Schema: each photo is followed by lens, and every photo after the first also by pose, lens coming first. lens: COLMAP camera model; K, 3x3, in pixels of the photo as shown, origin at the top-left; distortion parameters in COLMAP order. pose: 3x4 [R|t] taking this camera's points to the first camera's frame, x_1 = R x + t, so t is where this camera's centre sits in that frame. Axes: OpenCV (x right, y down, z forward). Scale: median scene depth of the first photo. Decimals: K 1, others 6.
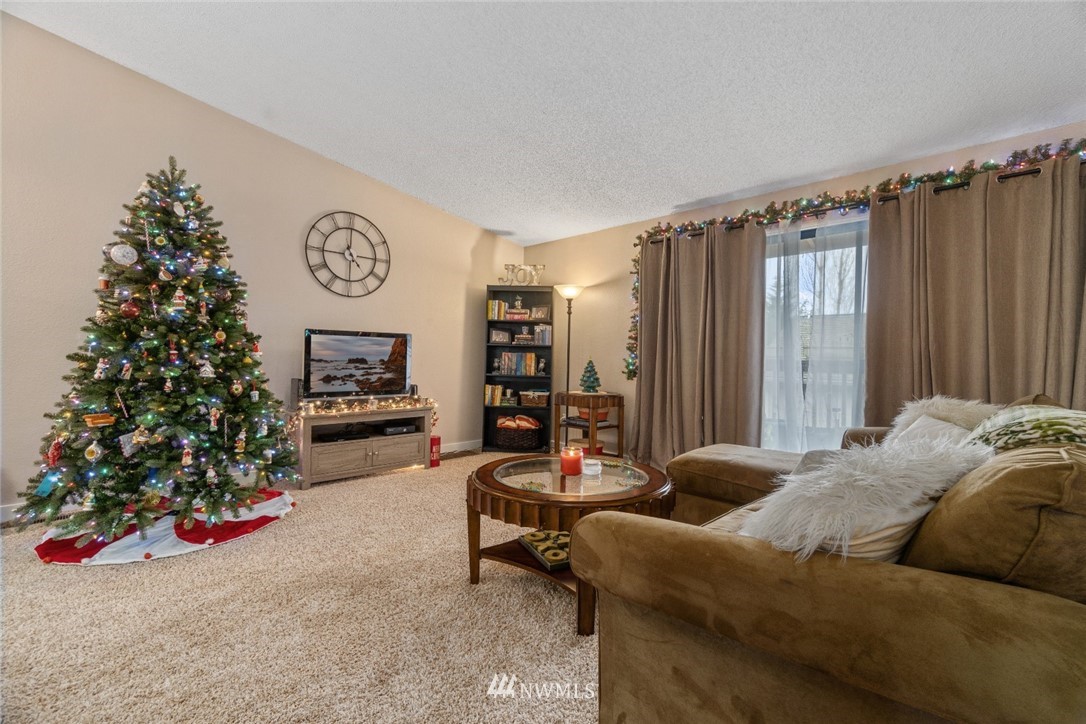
lens RADIAL K [[475.1, 0, 539.6], [0, 475.1, 355.7], [0, 0, 1]] dist [-0.002694, -0.000020]
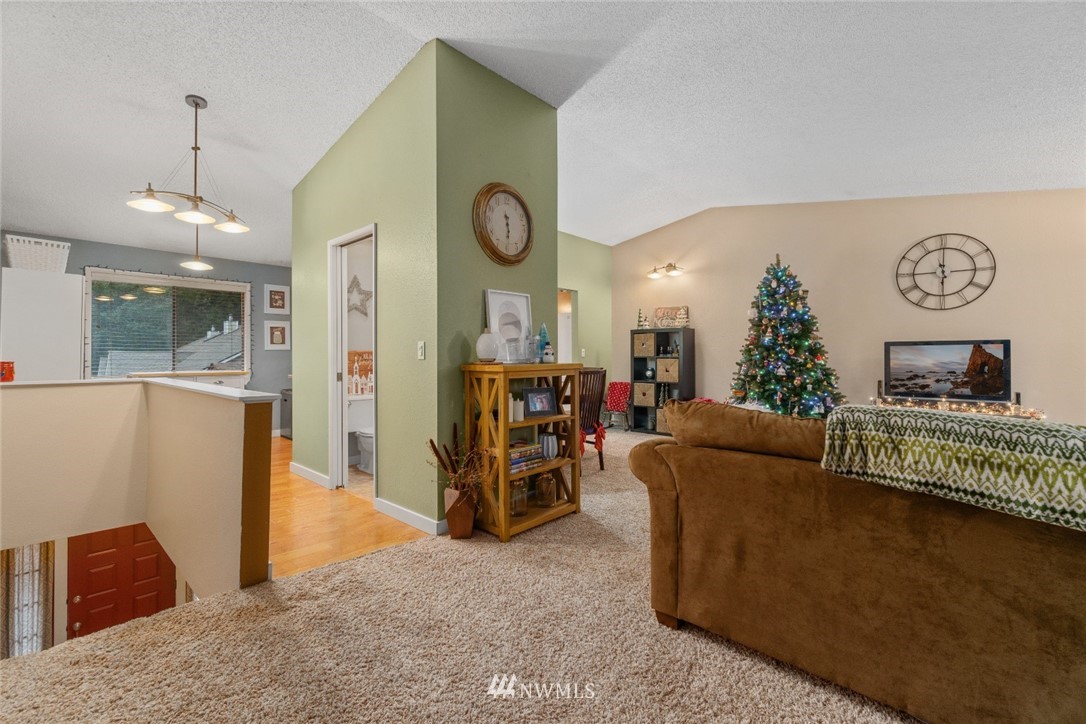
lens RADIAL K [[475.1, 0, 540.1], [0, 475.1, 358.5], [0, 0, 1]] dist [-0.002694, -0.000020]
pose [[0.024046, -0.010090, -0.999660, 0.702908], [0.006218, 0.999931, -0.009943, -0.004186], [0.999692, -0.005976, 0.024107, 0.024860]]
